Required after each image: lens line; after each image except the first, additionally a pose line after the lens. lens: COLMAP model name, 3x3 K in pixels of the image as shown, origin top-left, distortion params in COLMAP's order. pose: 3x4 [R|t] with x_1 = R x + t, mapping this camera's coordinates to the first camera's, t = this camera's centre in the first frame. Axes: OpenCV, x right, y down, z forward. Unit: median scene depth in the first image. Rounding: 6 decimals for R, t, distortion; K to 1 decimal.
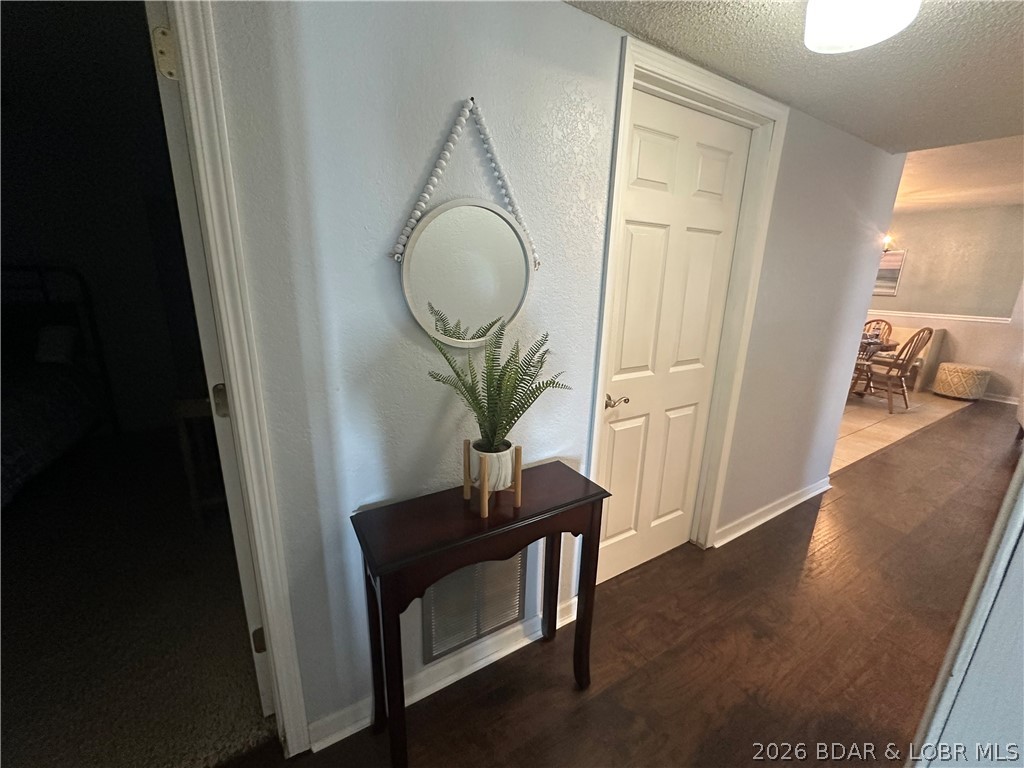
lens RADIAL K [[408.4, 0, 512.0], [0, 408.4, 384.0], [0, 0, 1]] dist [-0.002630, -0.000119]
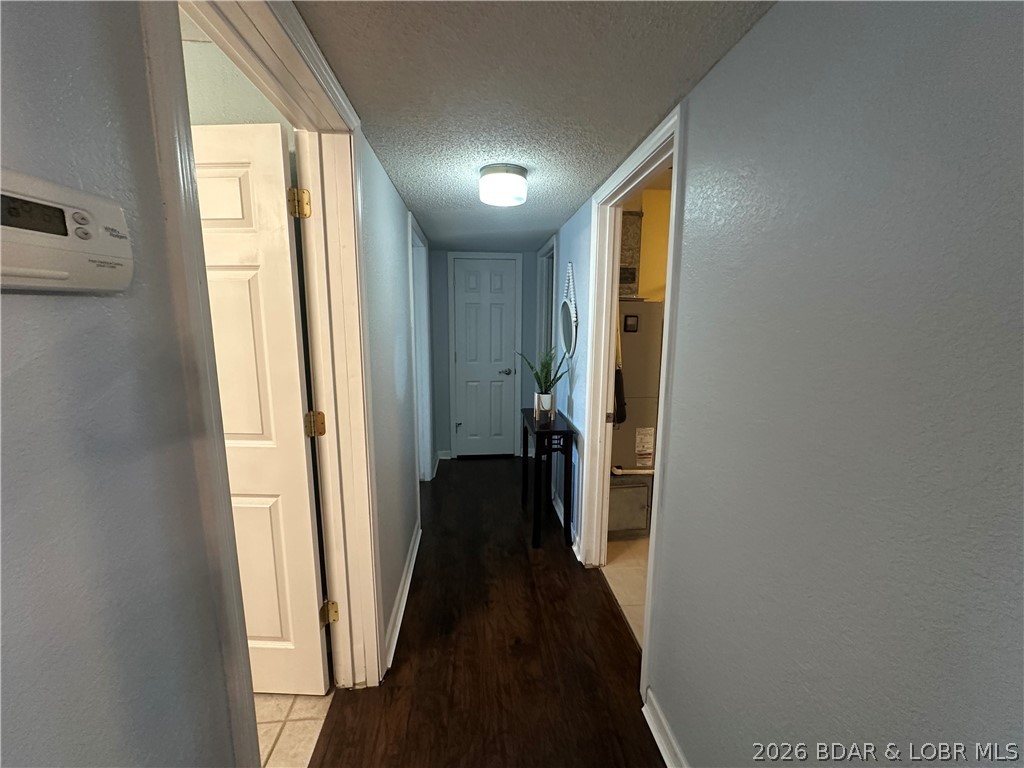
lens RADIAL K [[408.4, 0, 512.0], [0, 408.4, 384.0], [0, 0, 1]] dist [-0.002630, -0.000119]
pose [[-0.426625, 0.120060, -0.896424, 1.666401], [-0.255240, 0.934880, 0.246684, -0.337622], [0.867666, 0.334045, -0.368199, 1.267803]]
